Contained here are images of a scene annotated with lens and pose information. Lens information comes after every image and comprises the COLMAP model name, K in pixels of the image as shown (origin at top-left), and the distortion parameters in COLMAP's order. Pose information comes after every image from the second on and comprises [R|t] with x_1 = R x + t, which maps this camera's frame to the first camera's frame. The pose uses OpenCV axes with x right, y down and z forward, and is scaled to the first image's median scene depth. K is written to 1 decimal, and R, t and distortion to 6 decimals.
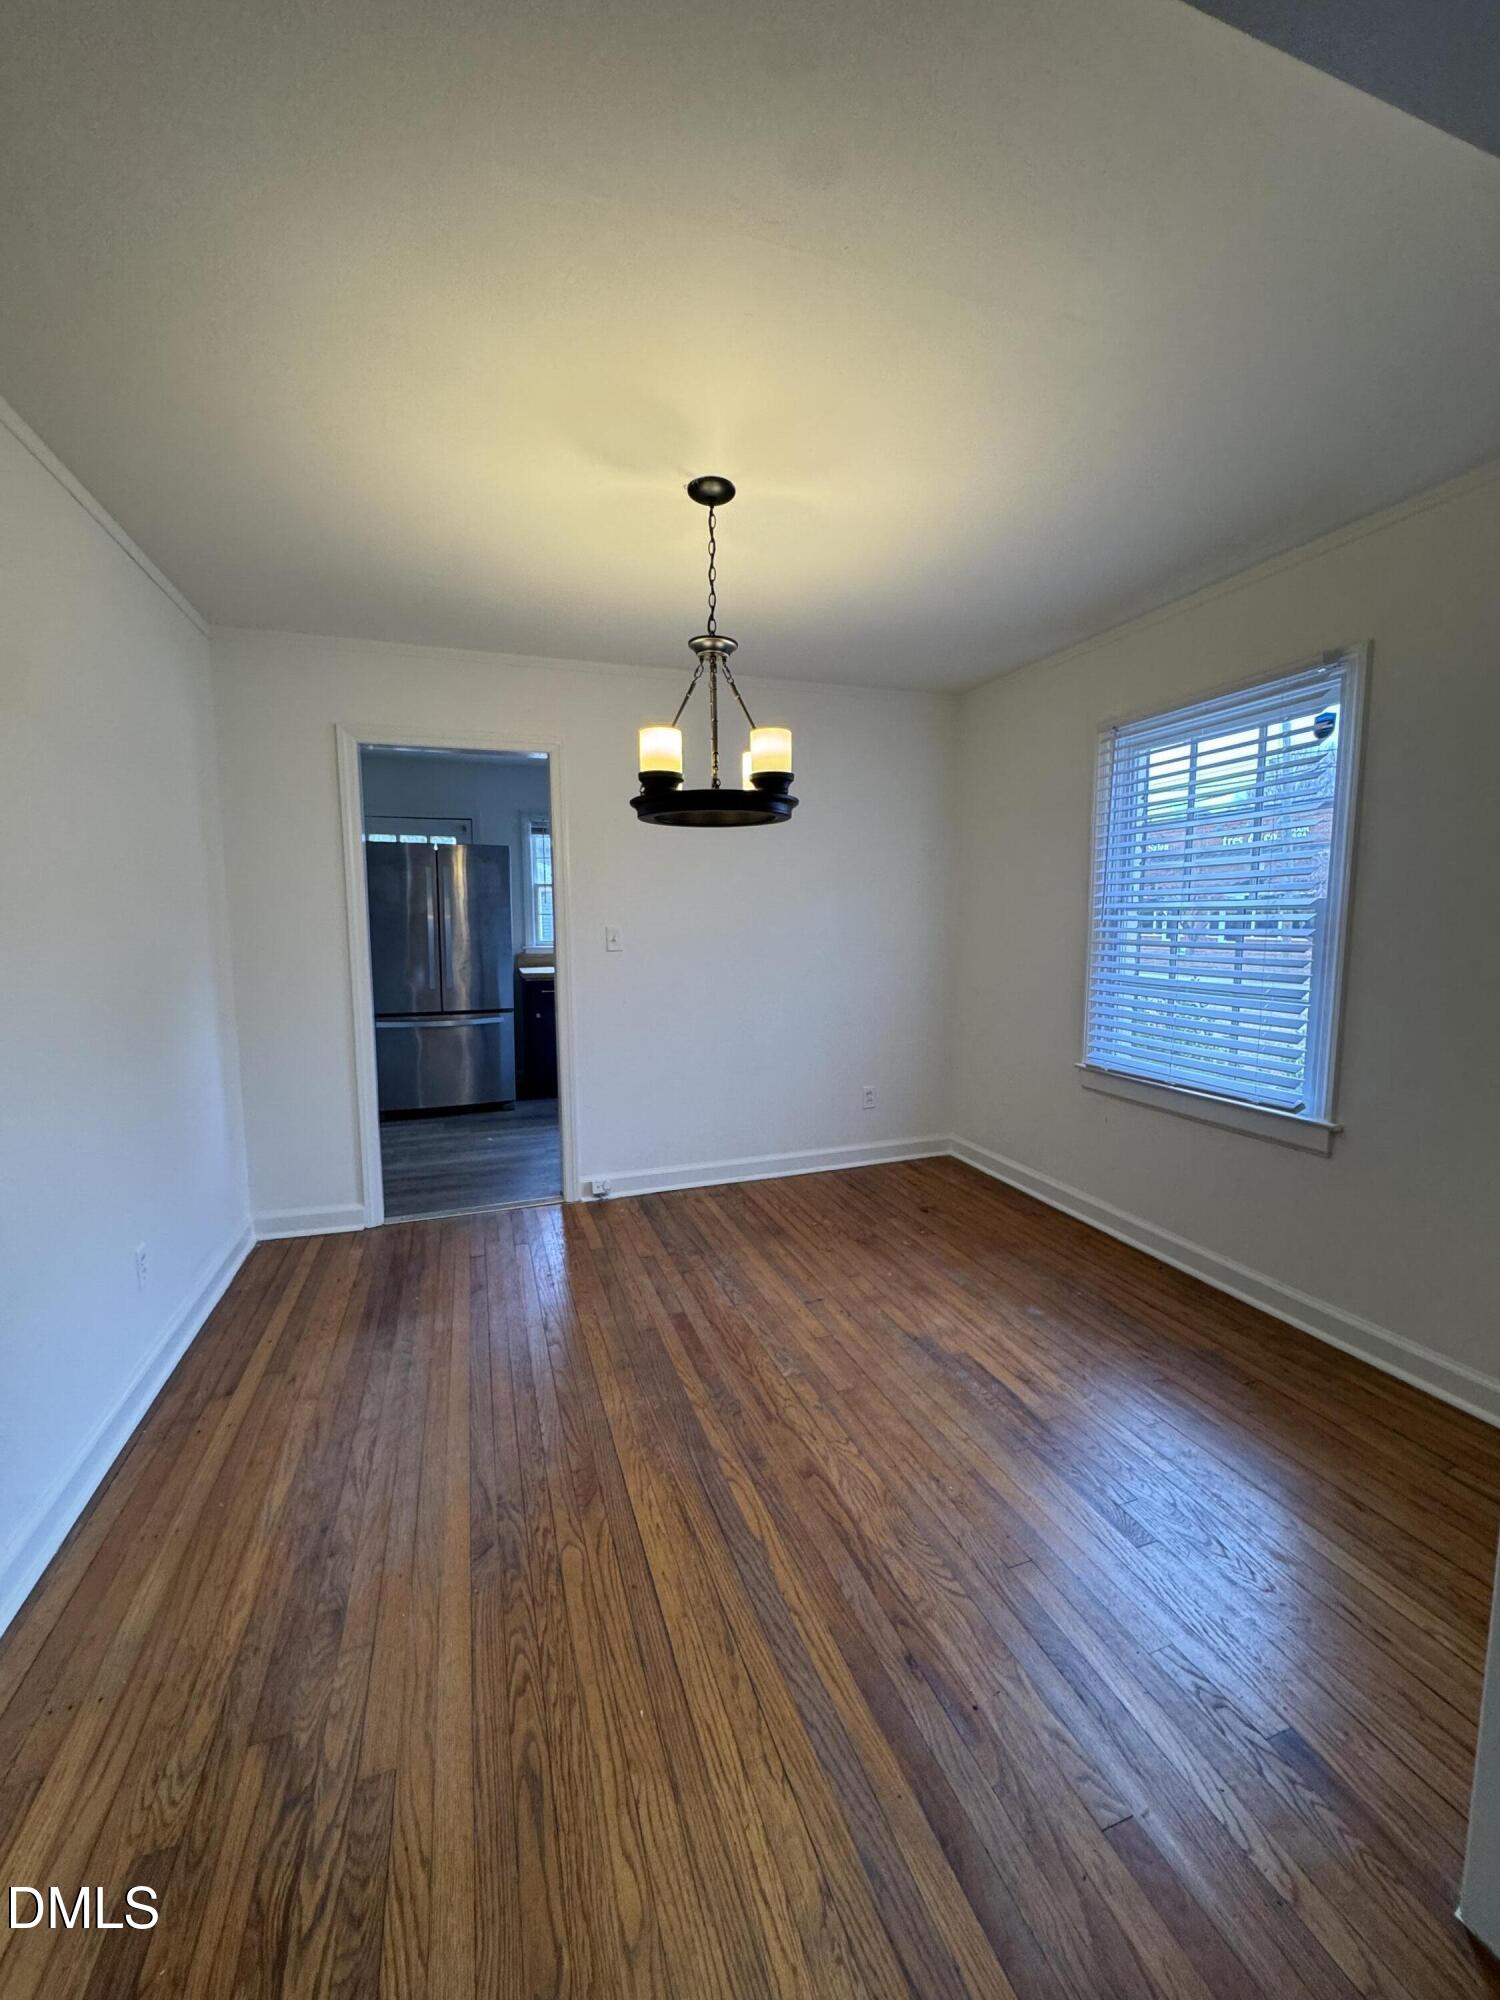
lens RADIAL K [[798.9, 0, 753.3], [0, 798.9, 1002.6], [0, 0, 1]] dist [0.001991, -0.001137]
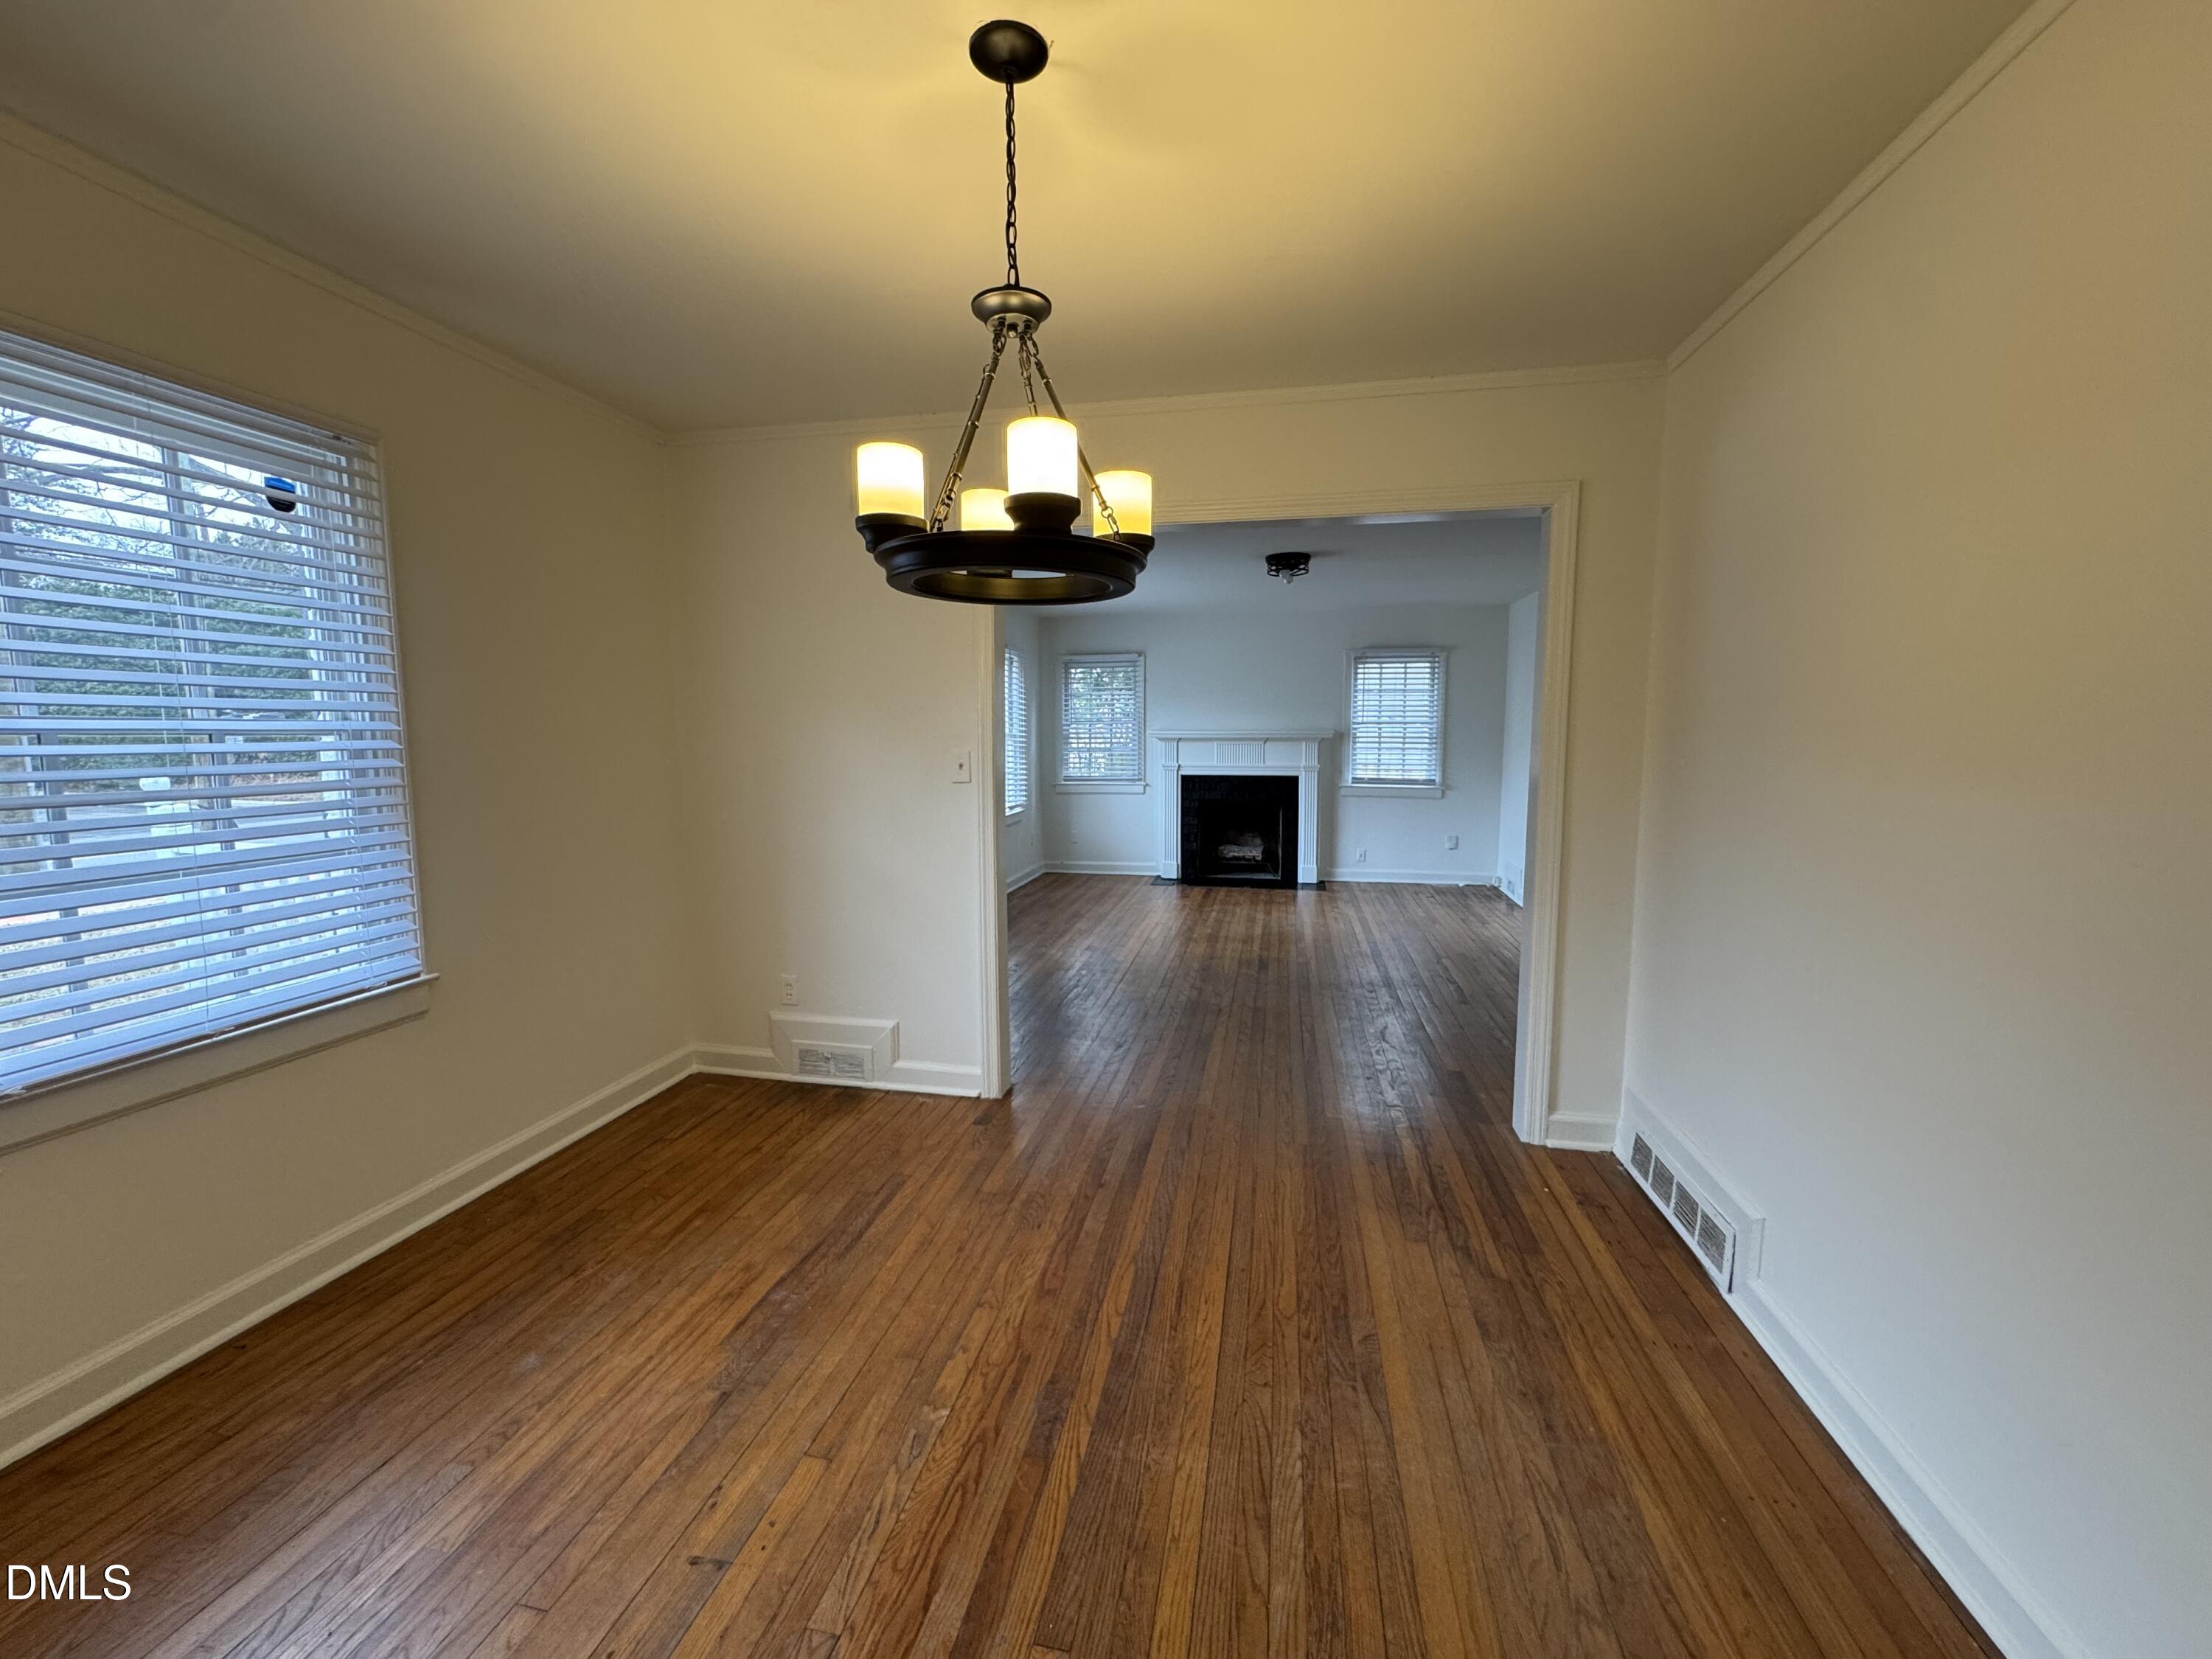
lens RADIAL K [[883.6, 0, 1106.0], [0, 883.6, 828.0], [0, 0, 1]] dist [0.001991, -0.001137]
pose [[-0.858041, -0.046932, 0.511432, -0.474158], [0.060733, 0.979556, 0.191783, -0.172014], [-0.509977, 0.195619, -0.837650, 1.577169]]
